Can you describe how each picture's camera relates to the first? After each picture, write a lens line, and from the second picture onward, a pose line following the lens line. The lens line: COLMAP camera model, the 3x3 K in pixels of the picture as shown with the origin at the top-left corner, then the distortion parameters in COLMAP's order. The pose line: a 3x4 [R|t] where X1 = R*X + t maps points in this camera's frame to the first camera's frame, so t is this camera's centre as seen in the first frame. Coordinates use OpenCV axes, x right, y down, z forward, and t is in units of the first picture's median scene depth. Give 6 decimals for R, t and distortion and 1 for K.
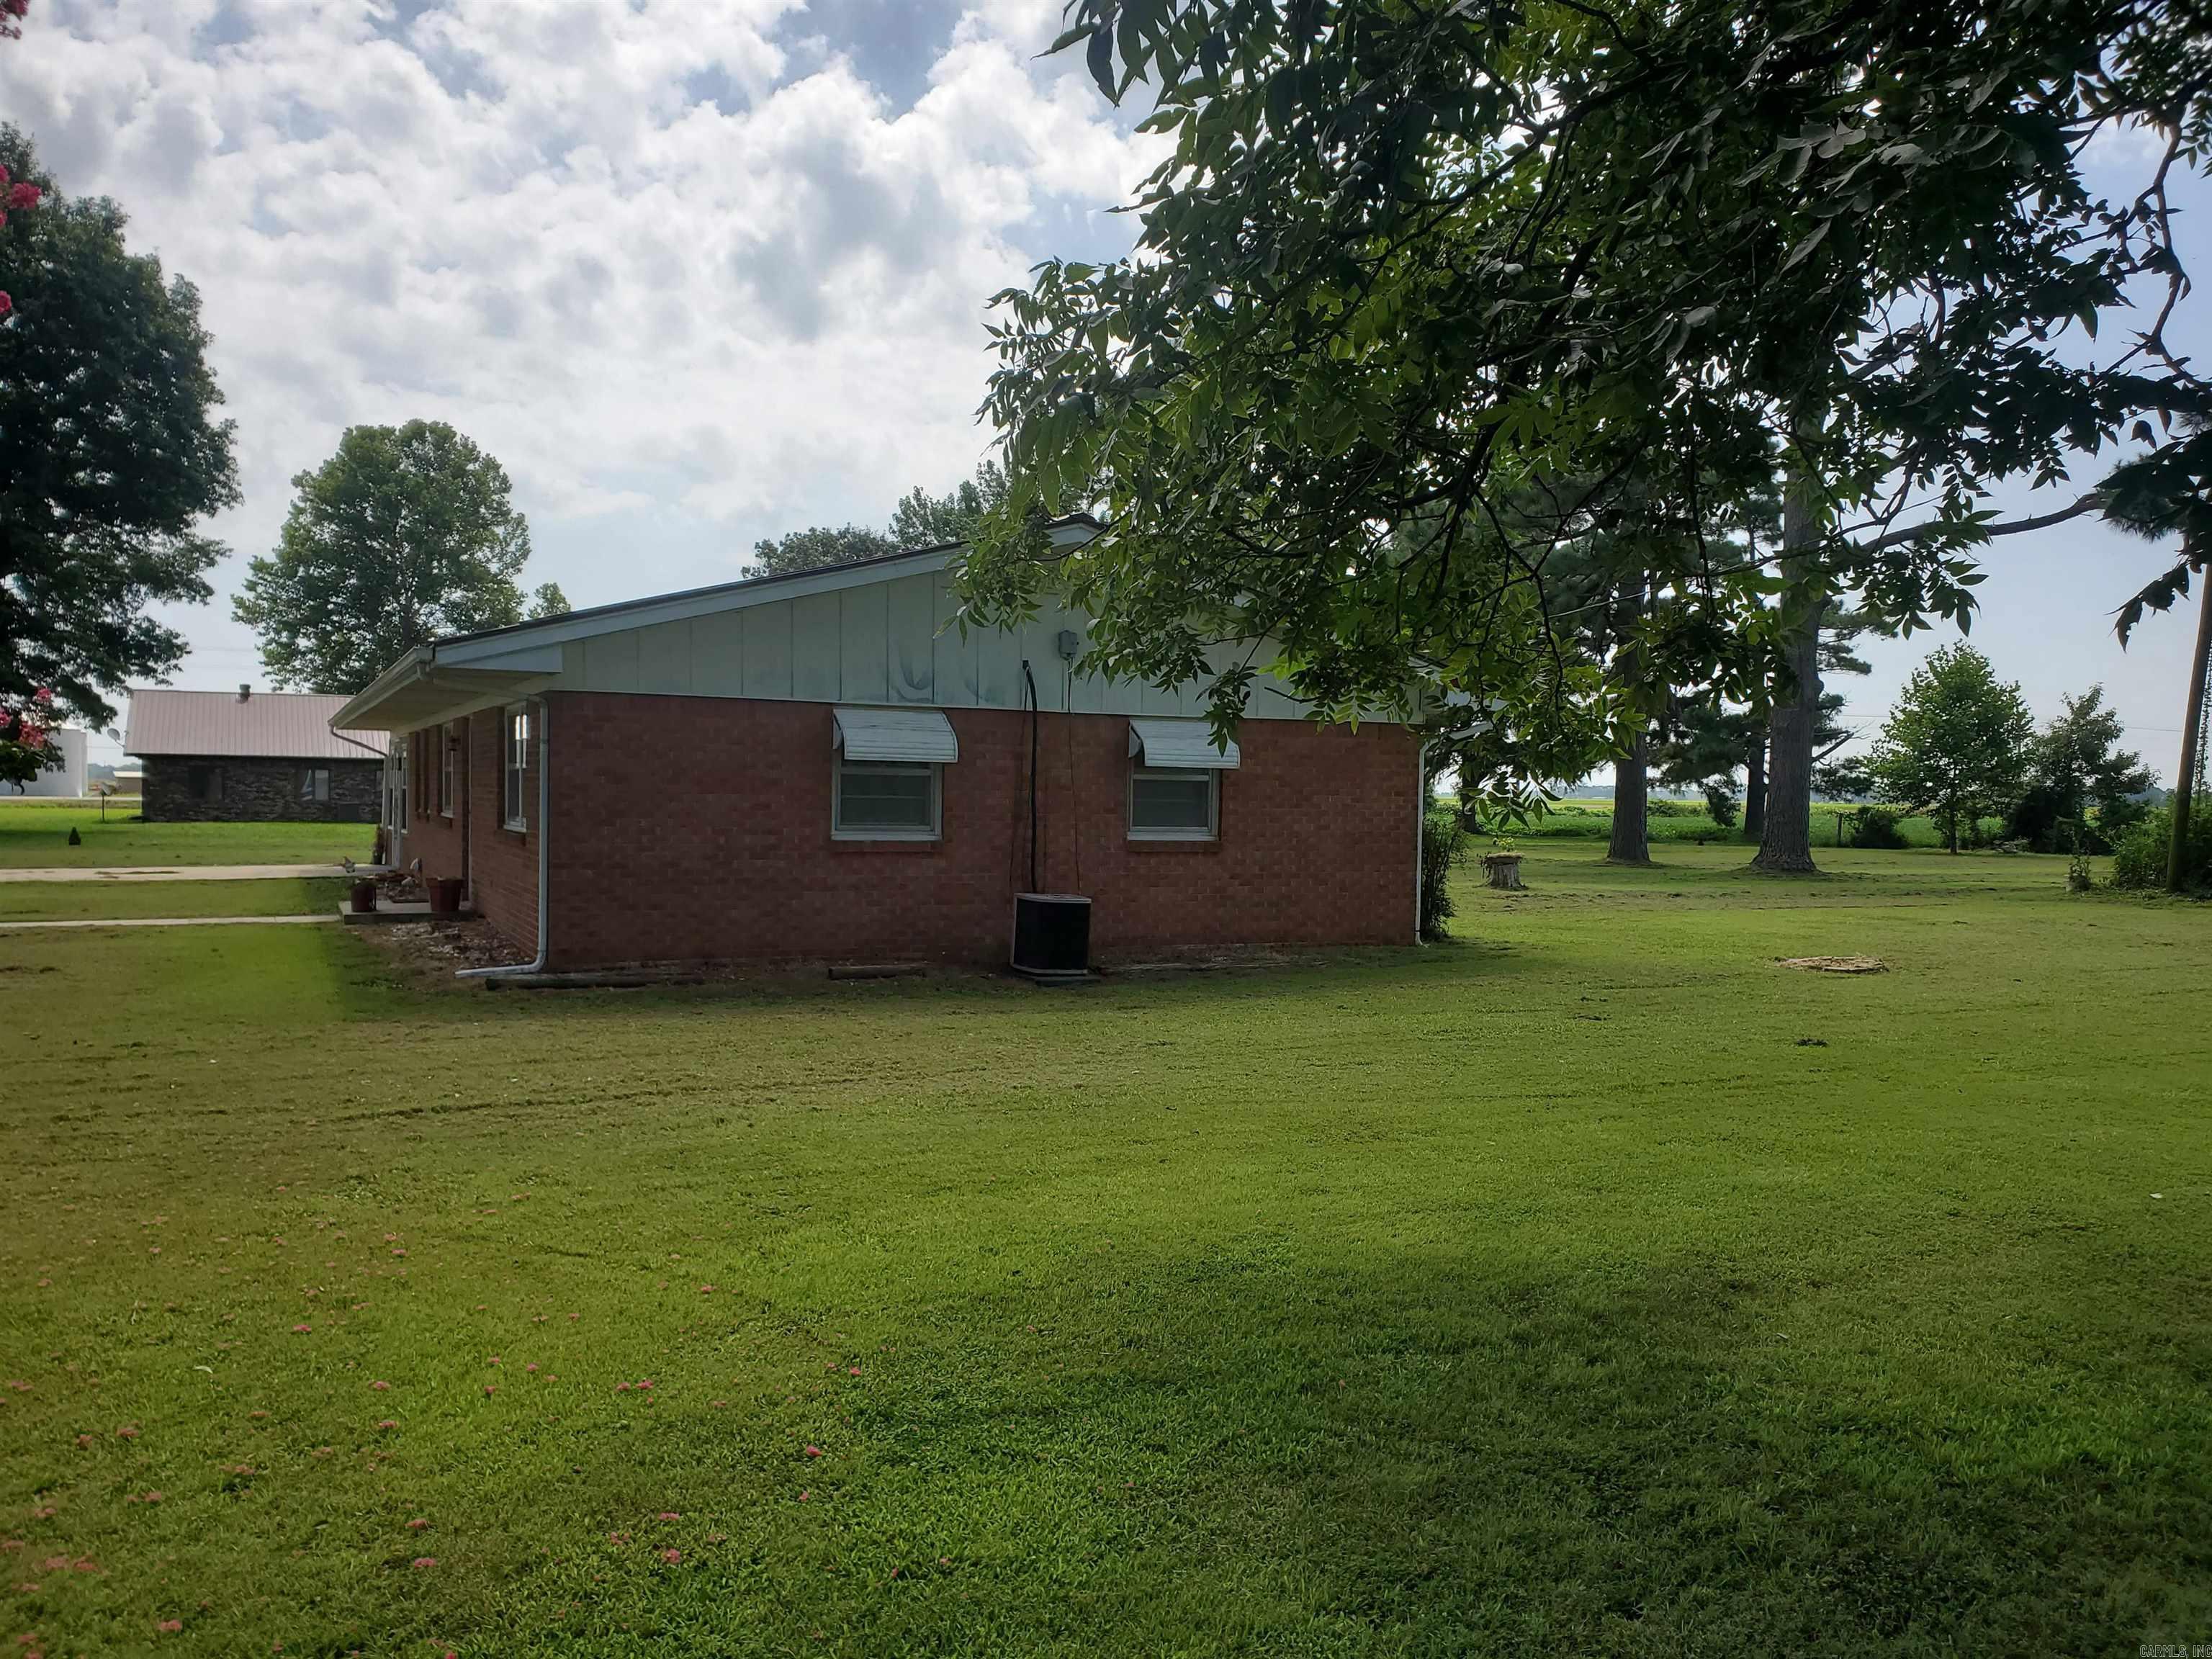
lens RADIAL K [[1749.1, 0, 1090.8], [0, 1749.1, 844.8], [0, 0, 1]] dist [-0.001895, 0.004307]
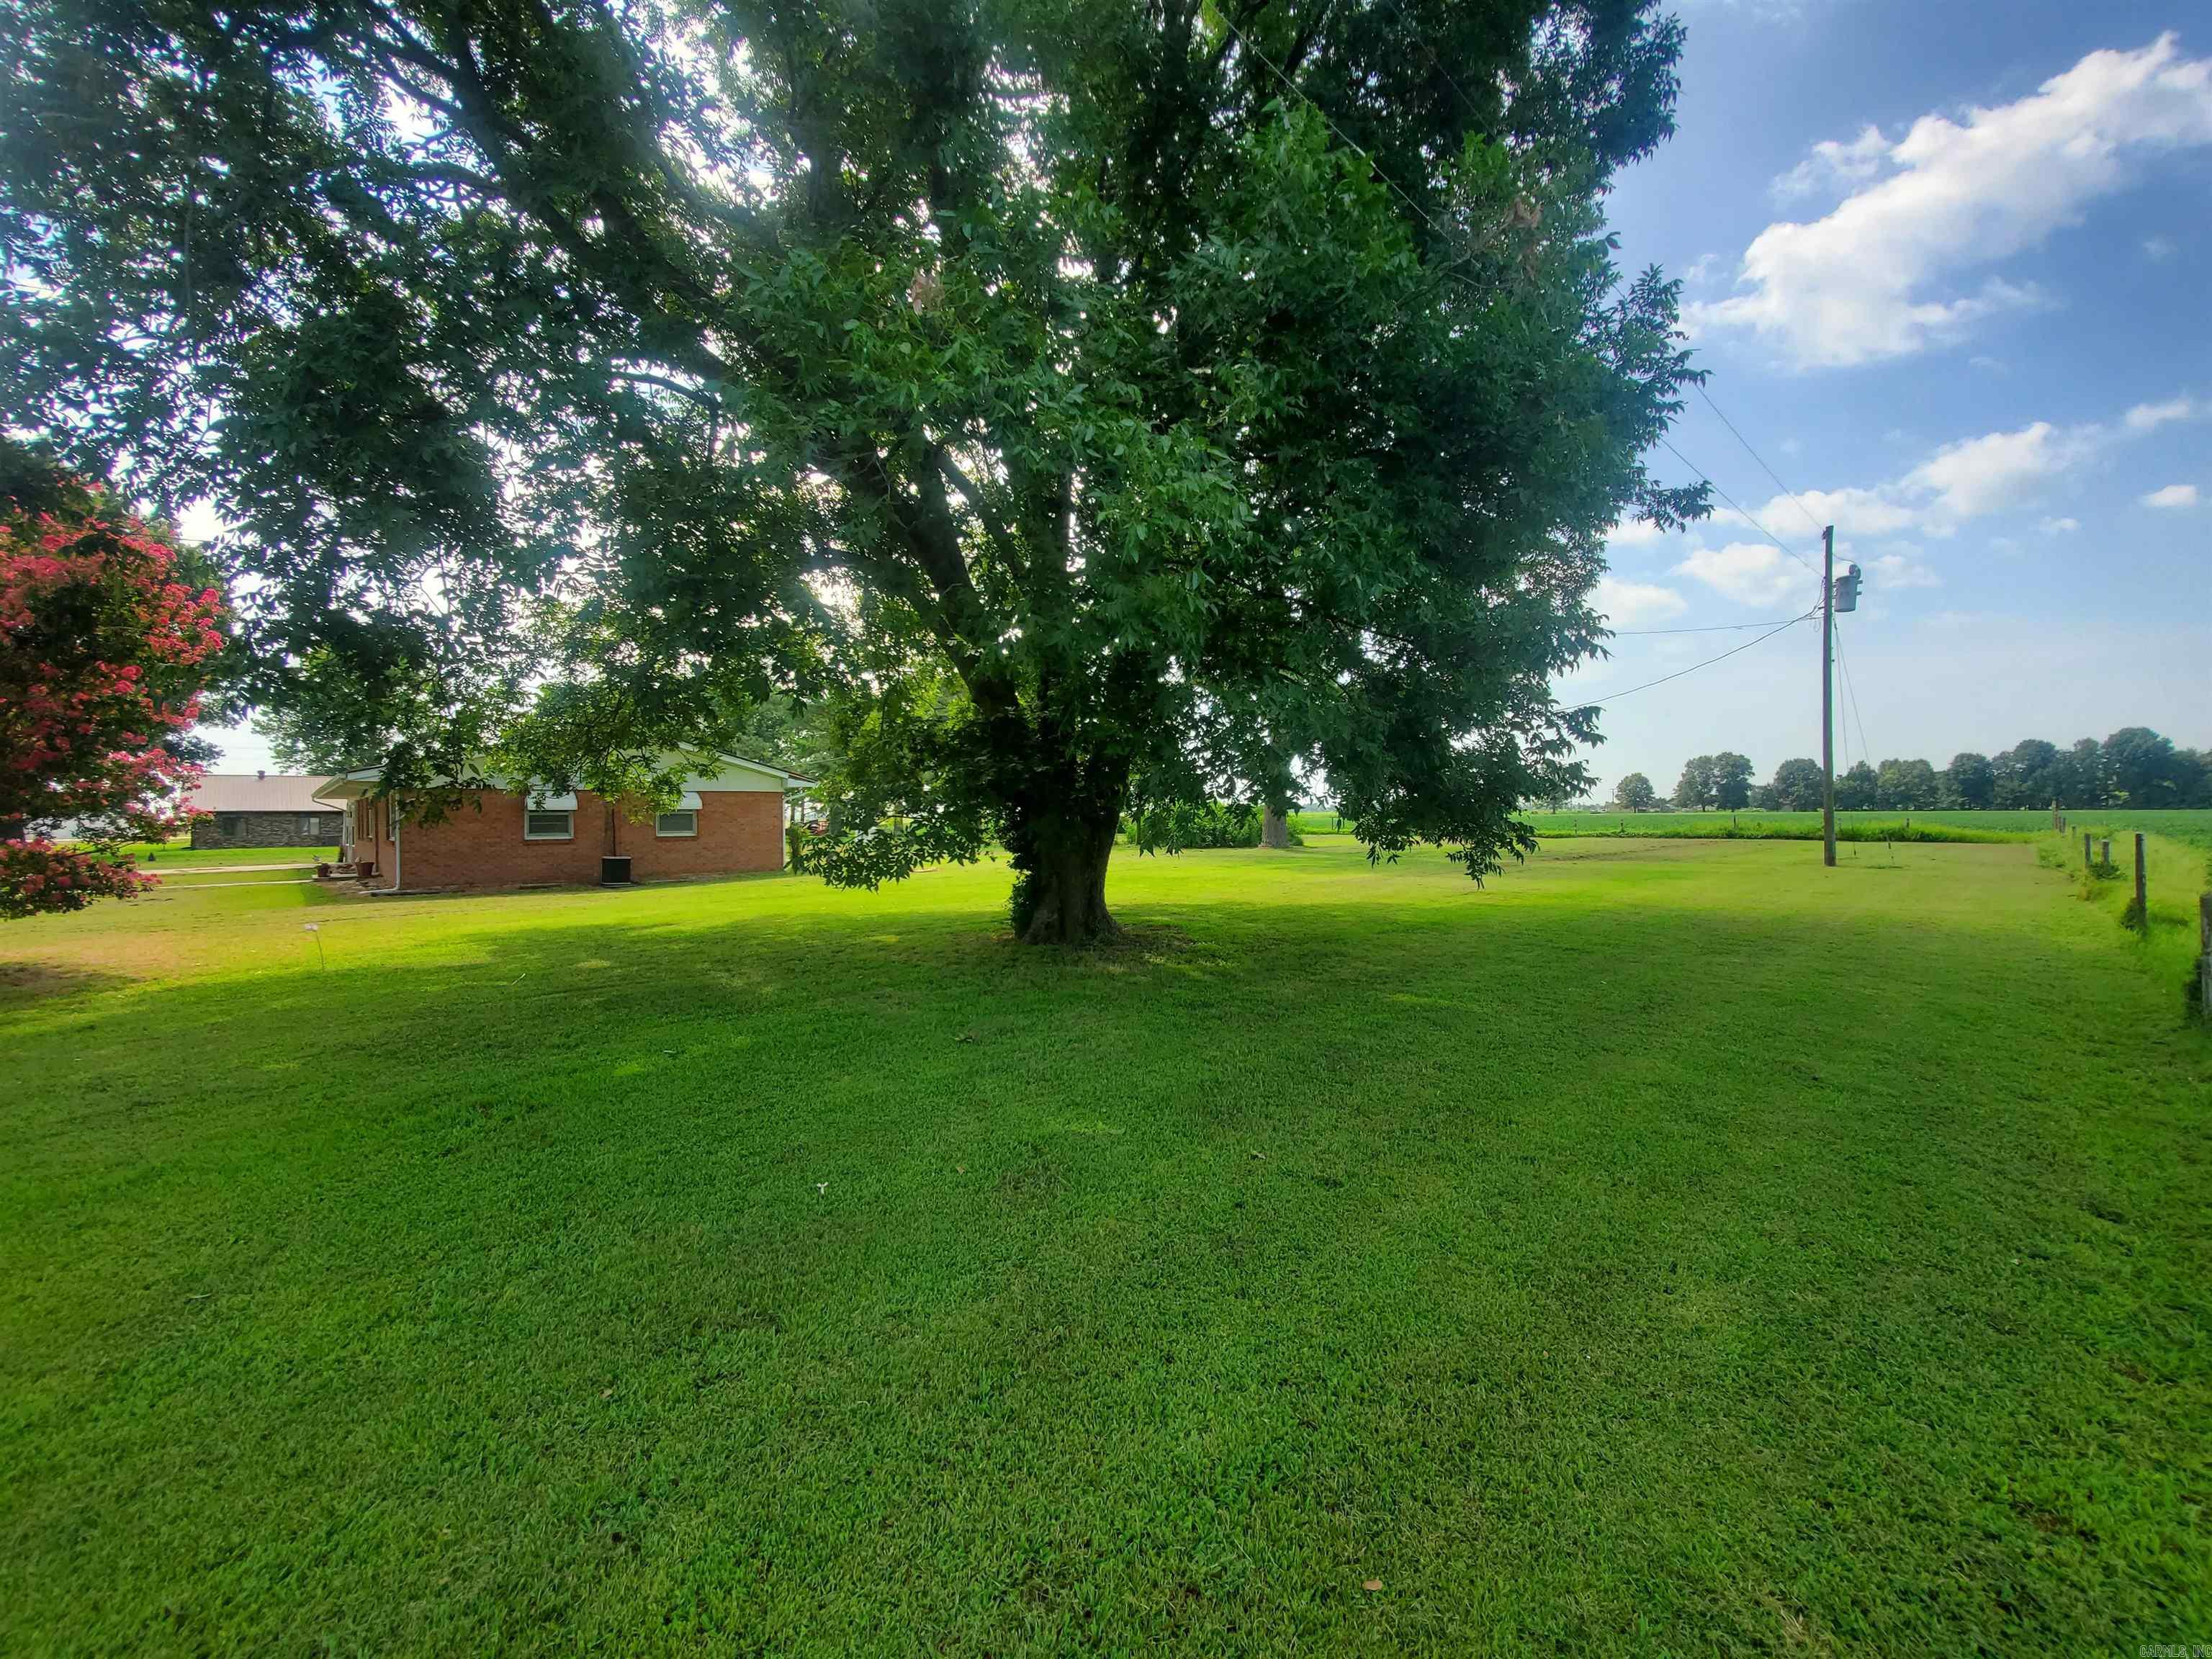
lens RADIAL K [[900.6, 0, 1081.4], [0, 900.6, 812.9], [0, 0, 1]] dist [0.001244, 0.000042]
pose [[0.958492, -0.024255, 0.284086, 0.068763], [0.033628, 0.999038, -0.028163, 0.006238], [-0.283130, 0.036547, 0.958385, -0.142795]]
